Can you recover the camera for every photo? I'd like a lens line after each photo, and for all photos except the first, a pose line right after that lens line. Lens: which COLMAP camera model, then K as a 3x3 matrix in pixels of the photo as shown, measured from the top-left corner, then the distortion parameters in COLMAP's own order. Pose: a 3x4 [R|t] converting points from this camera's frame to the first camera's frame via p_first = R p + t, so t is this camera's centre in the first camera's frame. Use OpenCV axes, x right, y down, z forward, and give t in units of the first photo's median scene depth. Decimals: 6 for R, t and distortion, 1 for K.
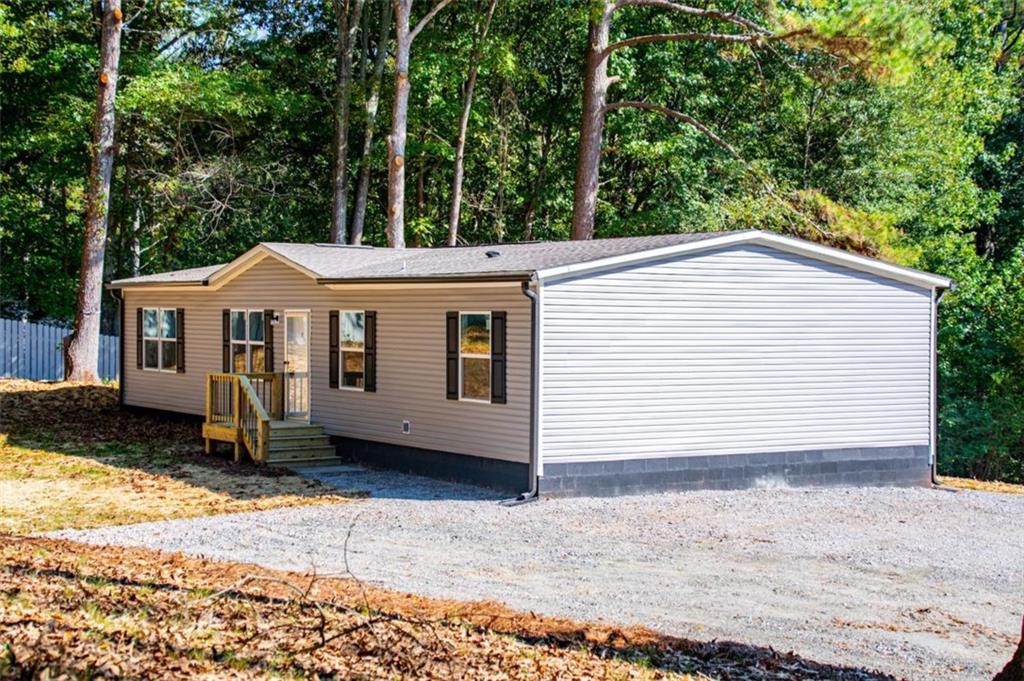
lens RADIAL K [[1552.7, 0, 512.2], [0, 1552.7, 343.6], [0, 0, 1]] dist [0.205463, 0.779145]
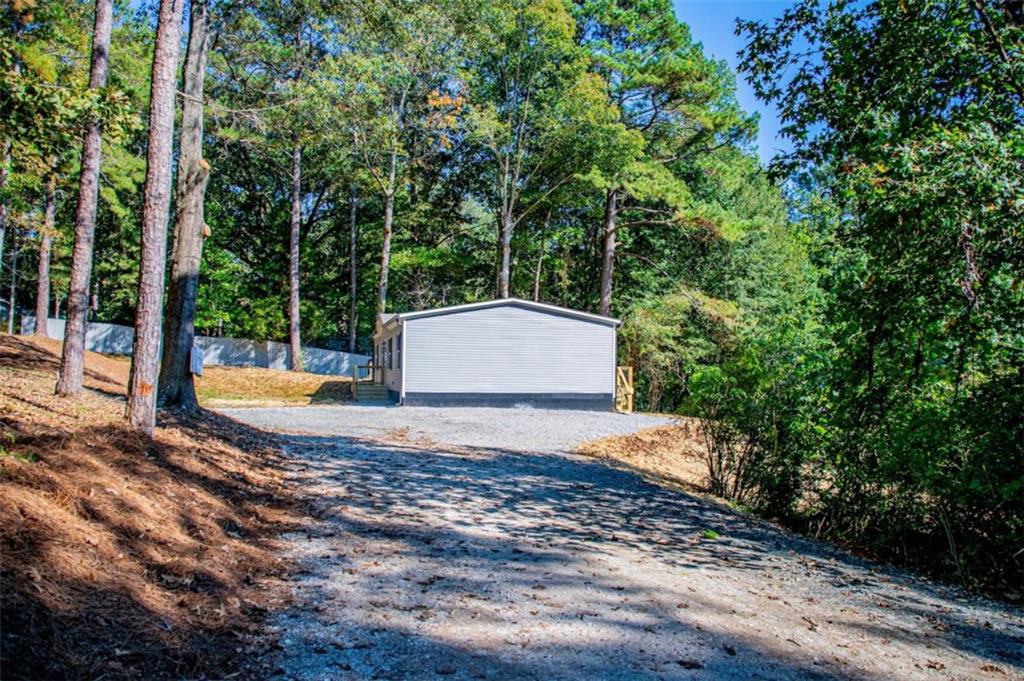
lens RADIAL K [[781.7, 0, 513.3], [0, 781.7, 378.8], [0, 0, 1]] dist [-0.130888, 0.000232]
pose [[0.940547, 0.003767, -0.339641, 0.466082], [-0.009454, 0.999841, -0.015093, 0.056245], [0.339531, 0.017407, 0.940434, -0.087984]]
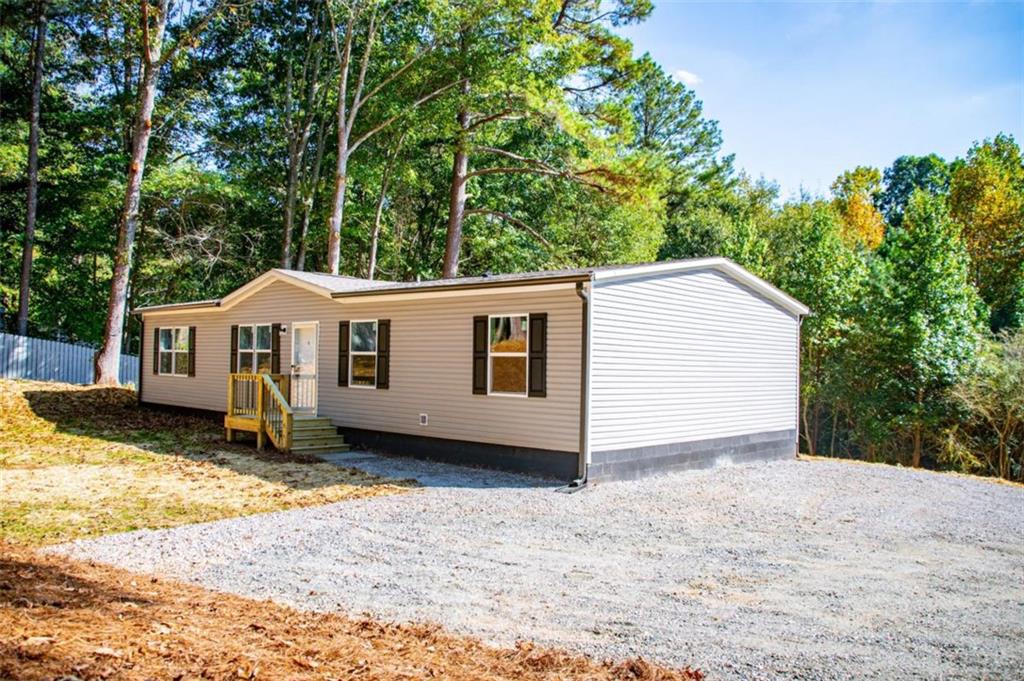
lens RADIAL K [[797.5, 0, 512.0], [0, 797.5, 340.5], [0, 0, 1]] dist [-0.133999, 0.091798]
pose [[0.970422, 0.019477, 0.240627, -0.128610], [-0.008089, 0.998804, -0.048223, 0.020637], [-0.241278, 0.044850, 0.969419, 0.365287]]
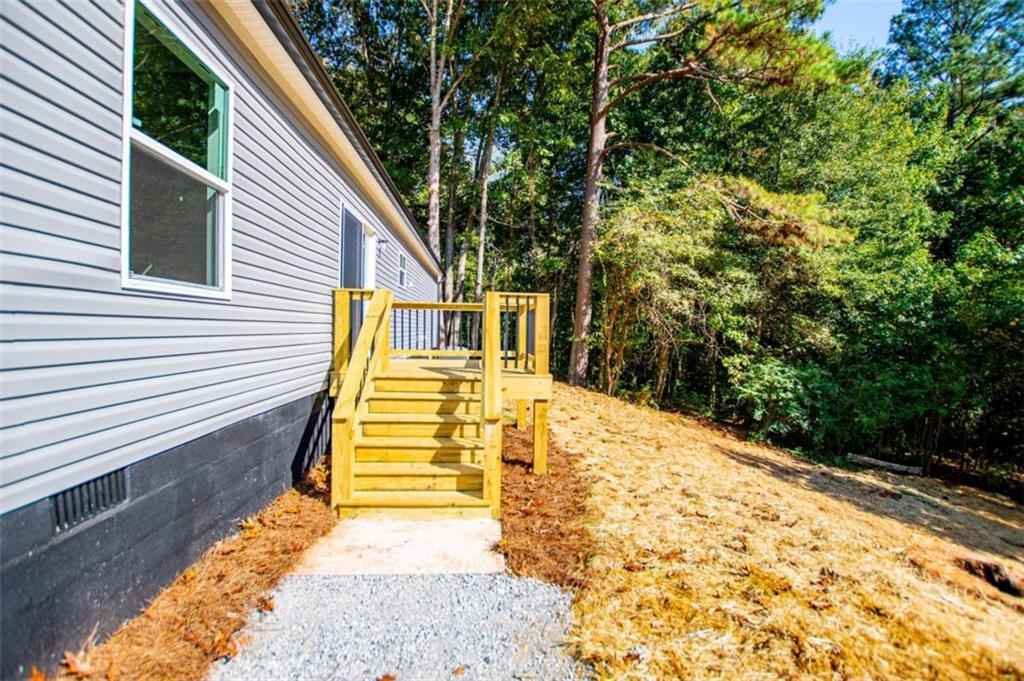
lens RADIAL K [[451.1, 0, 518.1], [0, 451.1, 342.3], [0, 0, 1]] dist [-0.034489, -0.000178]
pose [[0.877799, 0.021393, -0.478552, 0.305128], [-0.019202, 0.999771, 0.009471, 0.036357], [0.478645, 0.000876, 0.878008, 0.946799]]
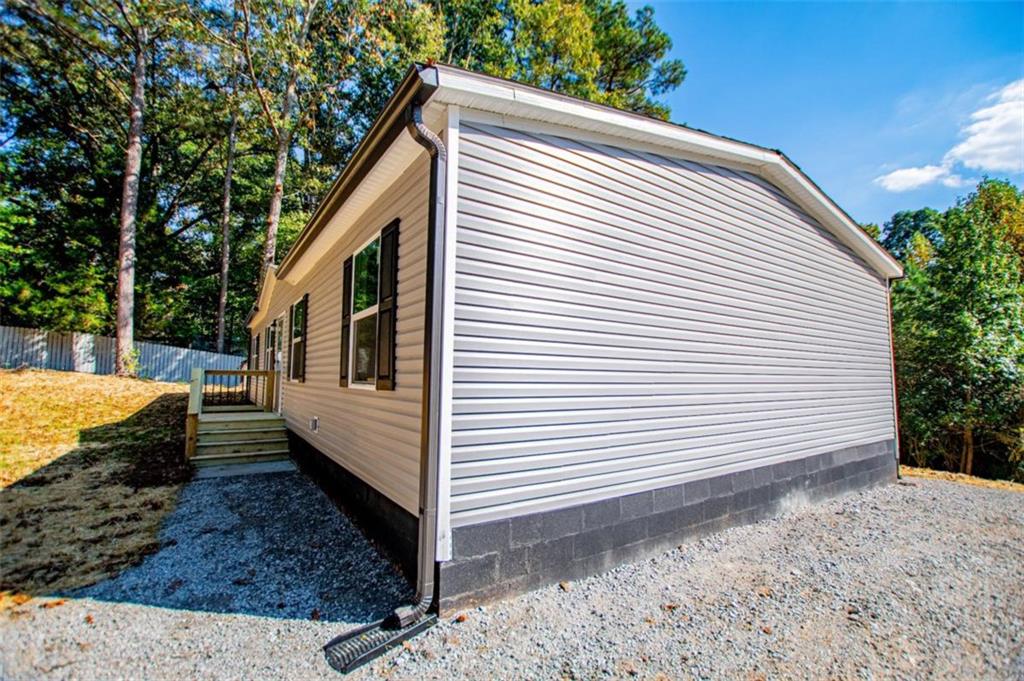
lens RADIAL K [[449.9, 0, 515.6], [0, 449.9, 340.9], [0, 0, 1]] dist [-0.028738, 0.001269]
pose [[0.999904, 0.002223, 0.013681, 0.027276], [-0.000858, 0.995083, -0.099037, 0.029422], [-0.013834, 0.099016, 0.994990, 0.671357]]
